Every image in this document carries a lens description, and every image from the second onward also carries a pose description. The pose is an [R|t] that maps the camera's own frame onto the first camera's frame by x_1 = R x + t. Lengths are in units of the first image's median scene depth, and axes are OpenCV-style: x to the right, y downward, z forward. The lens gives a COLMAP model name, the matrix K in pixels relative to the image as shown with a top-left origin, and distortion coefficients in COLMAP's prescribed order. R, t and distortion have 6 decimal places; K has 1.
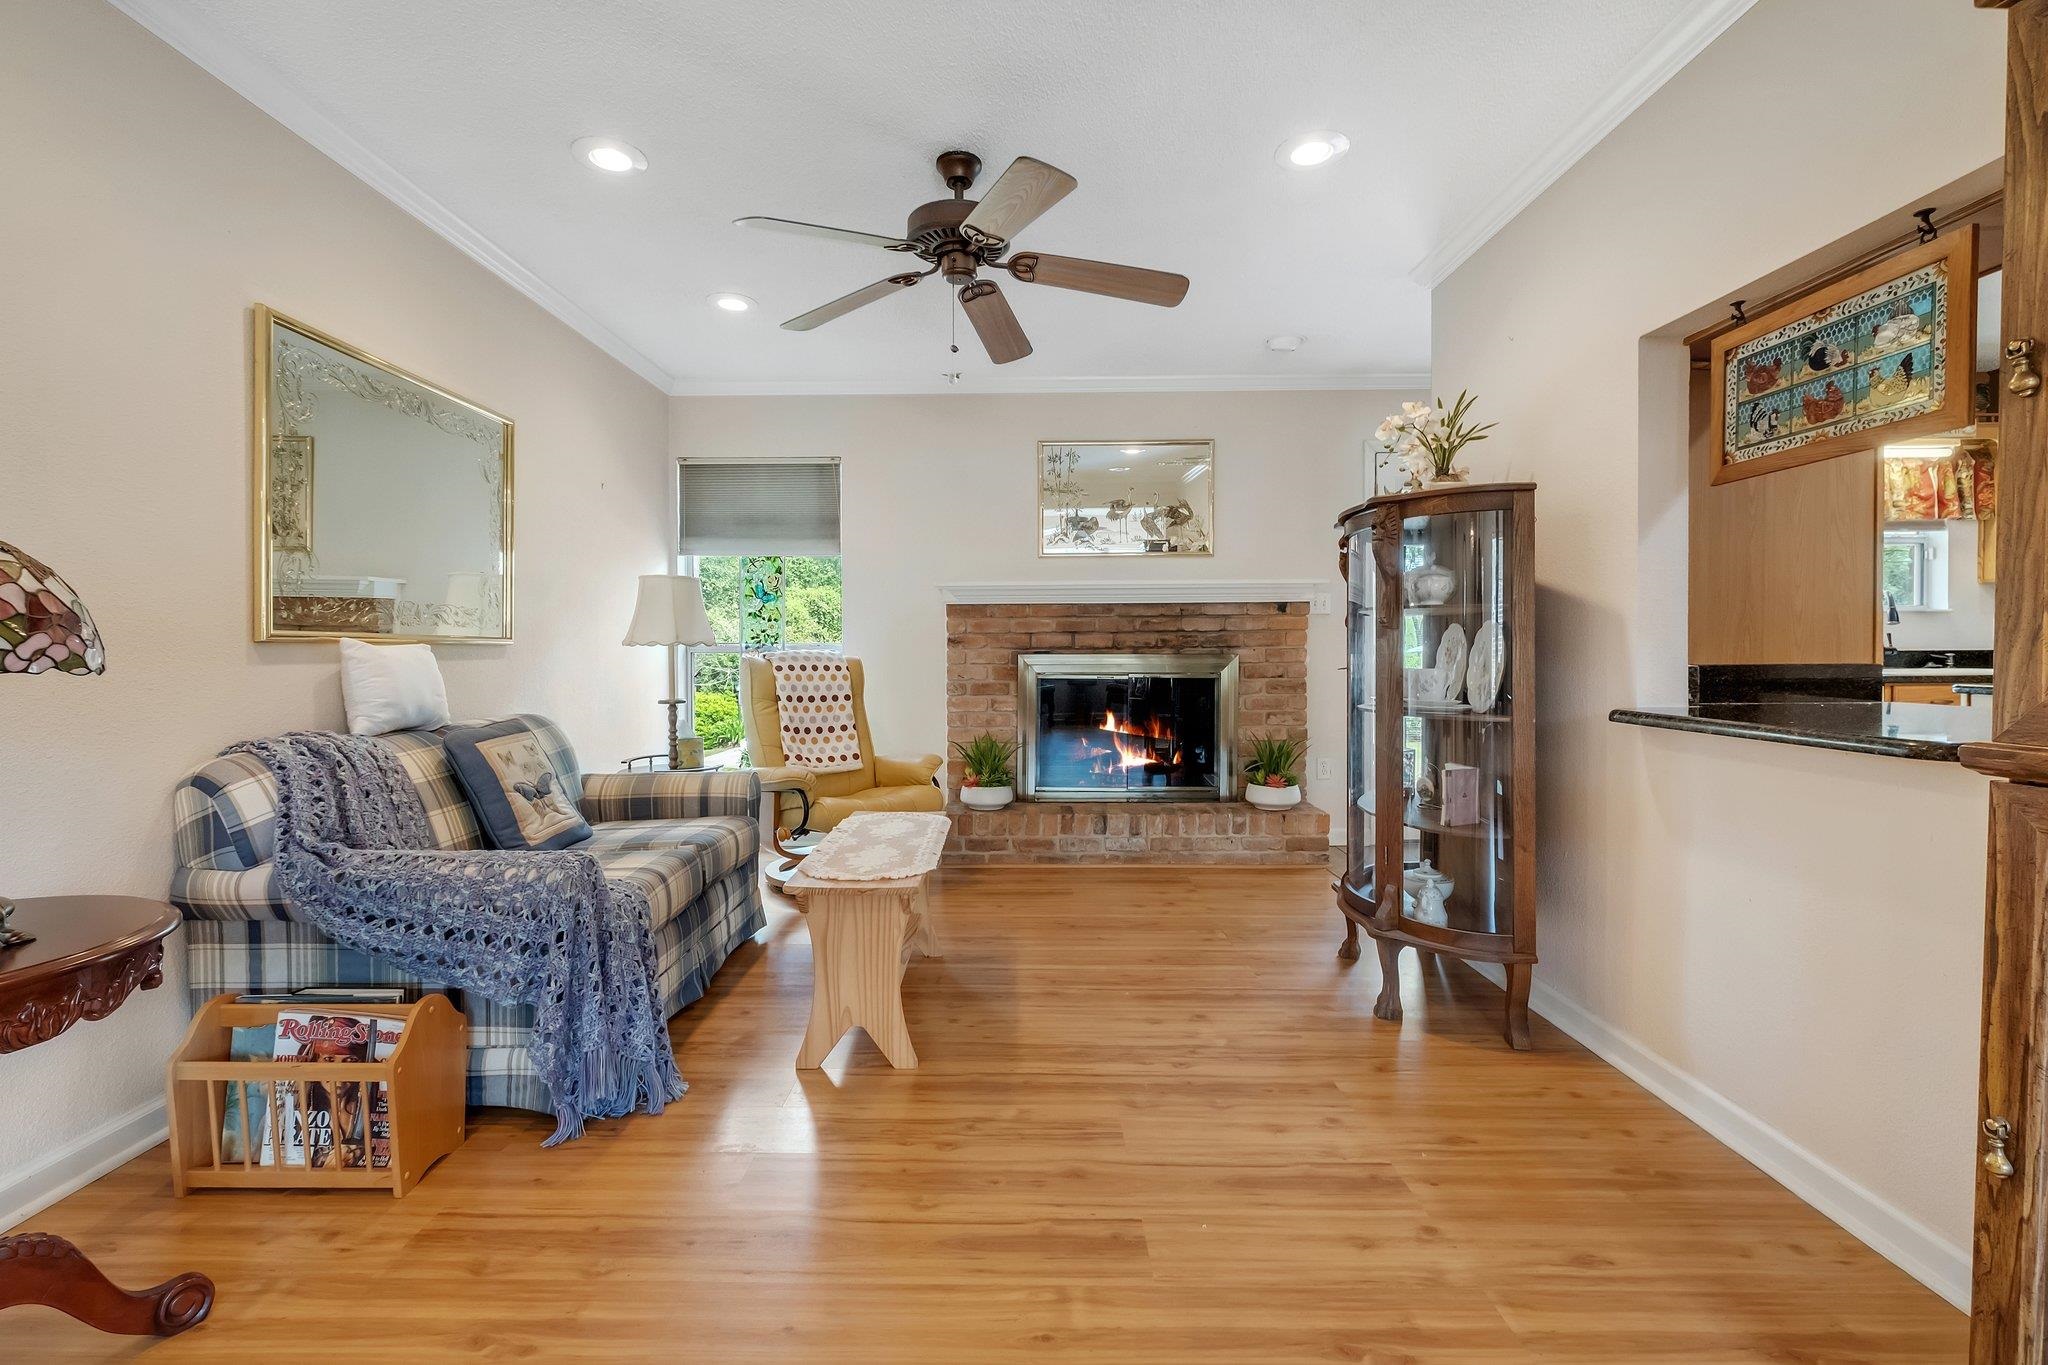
lens RADIAL K [[902.3, 0, 1024.3], [0, 902.3, 653.6], [0, 0, 1]] dist [-0.009055, 0.001776]
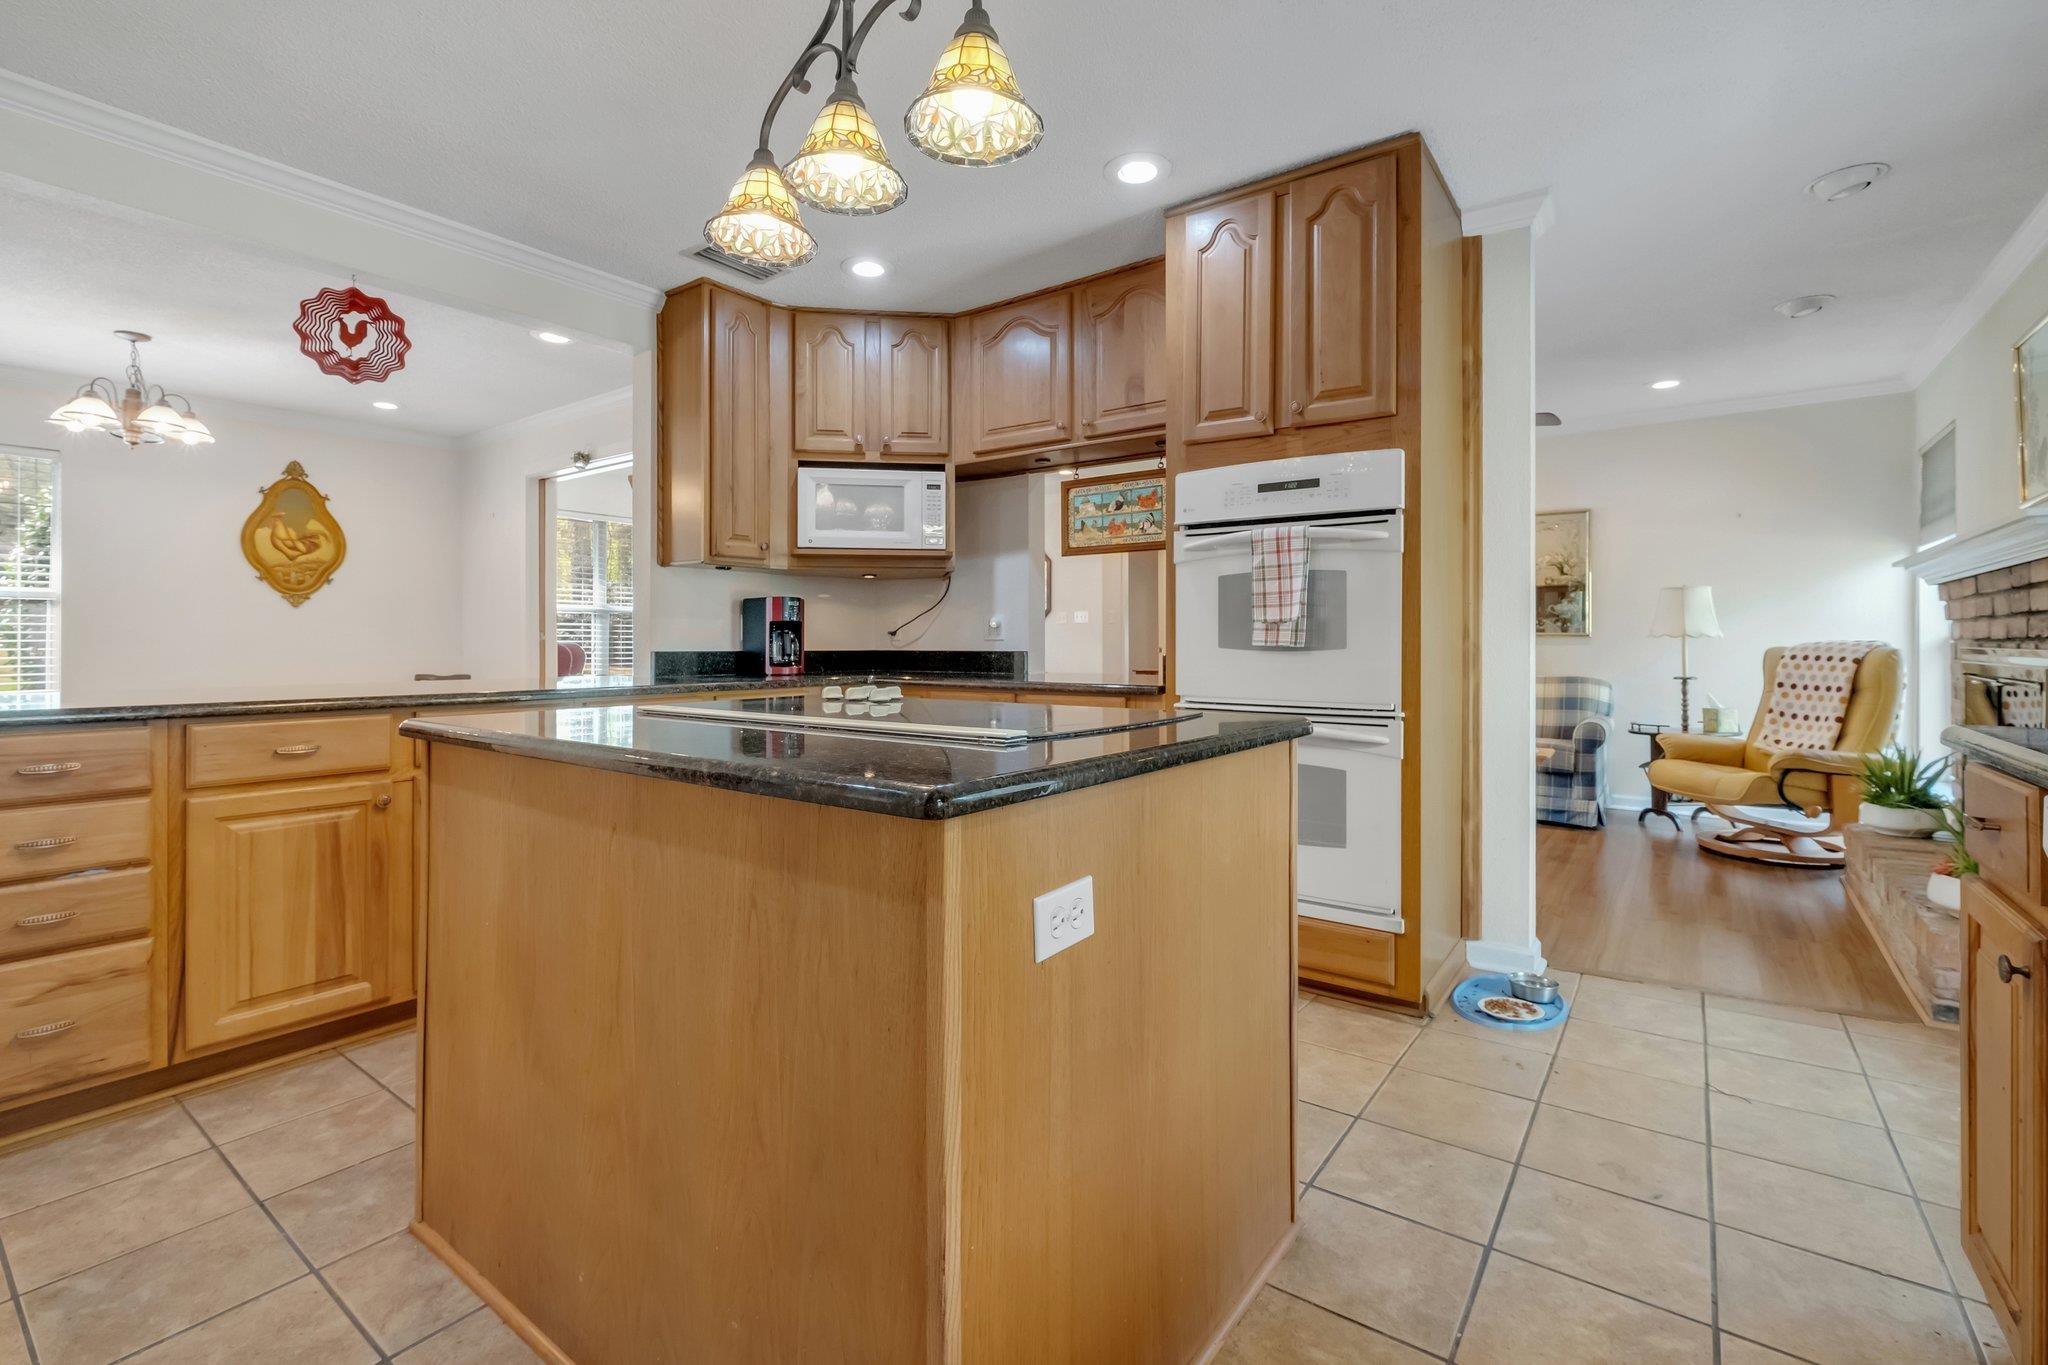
lens RADIAL K [[902.3, 0, 974.9], [0, 902.3, 636.2], [0, 0, 1]] dist [-0.009055, 0.001776]
pose [[-0.605215, -0.000413, -0.796062, 1.185479], [-0.002216, 0.999997, 0.001166, -0.007572], [0.796059, 0.002470, -0.605214, 0.883197]]
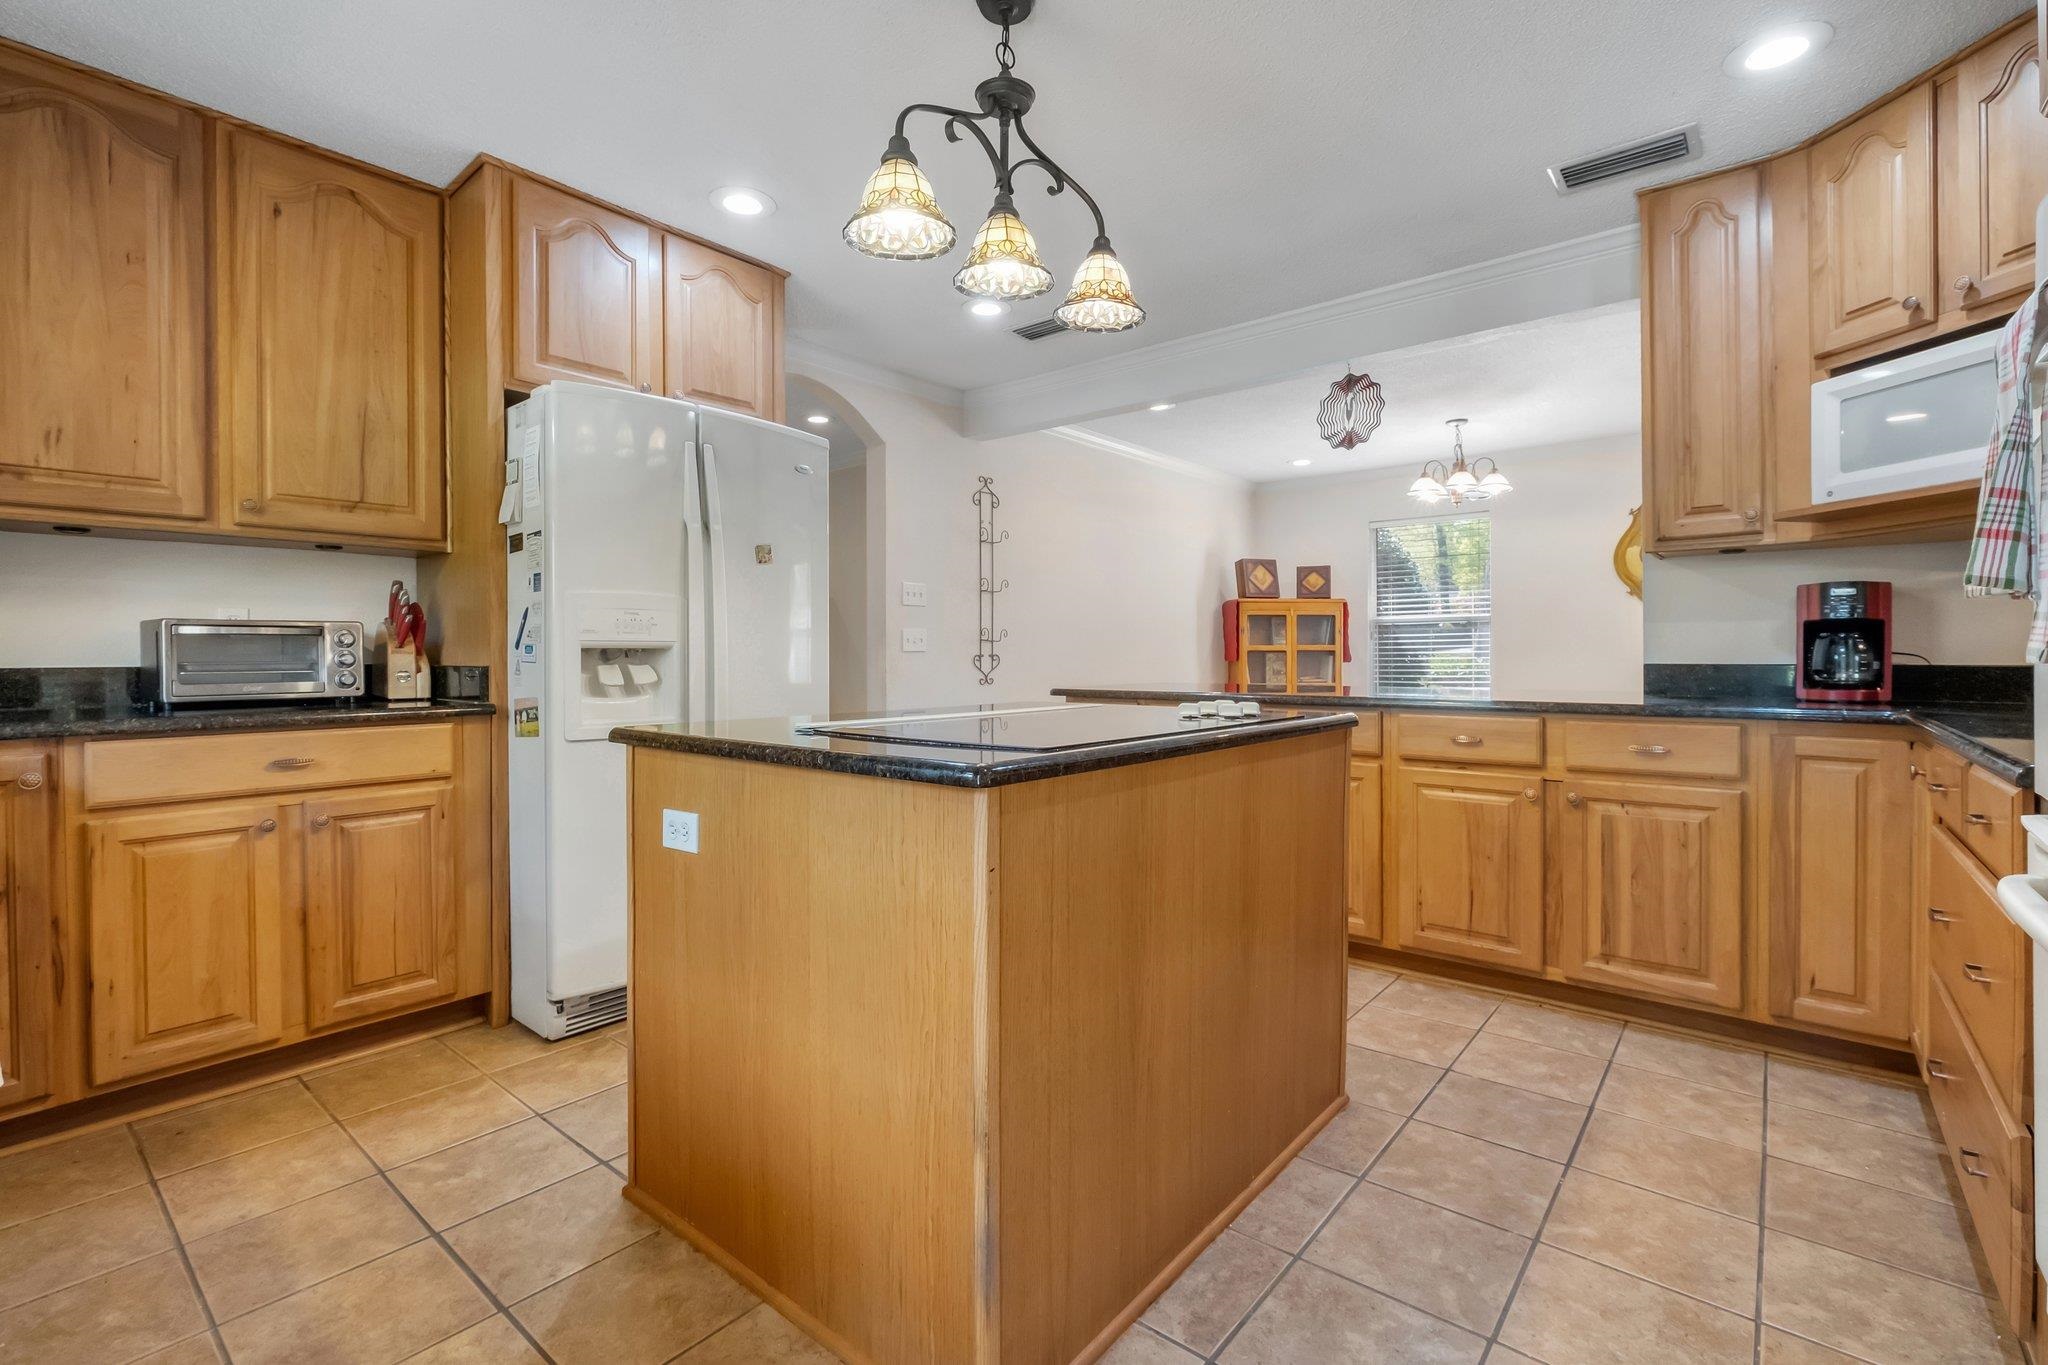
lens RADIAL K [[902.3, 0, 1017.9], [0, 902.3, 671.1], [0, 0, 1]] dist [-0.009055, 0.001776]
pose [[-0.776677, -0.002902, 0.629893, 0.613931], [0.013545, 0.999681, 0.021307, -0.006855], [-0.629754, 0.025081, -0.776390, 0.976557]]
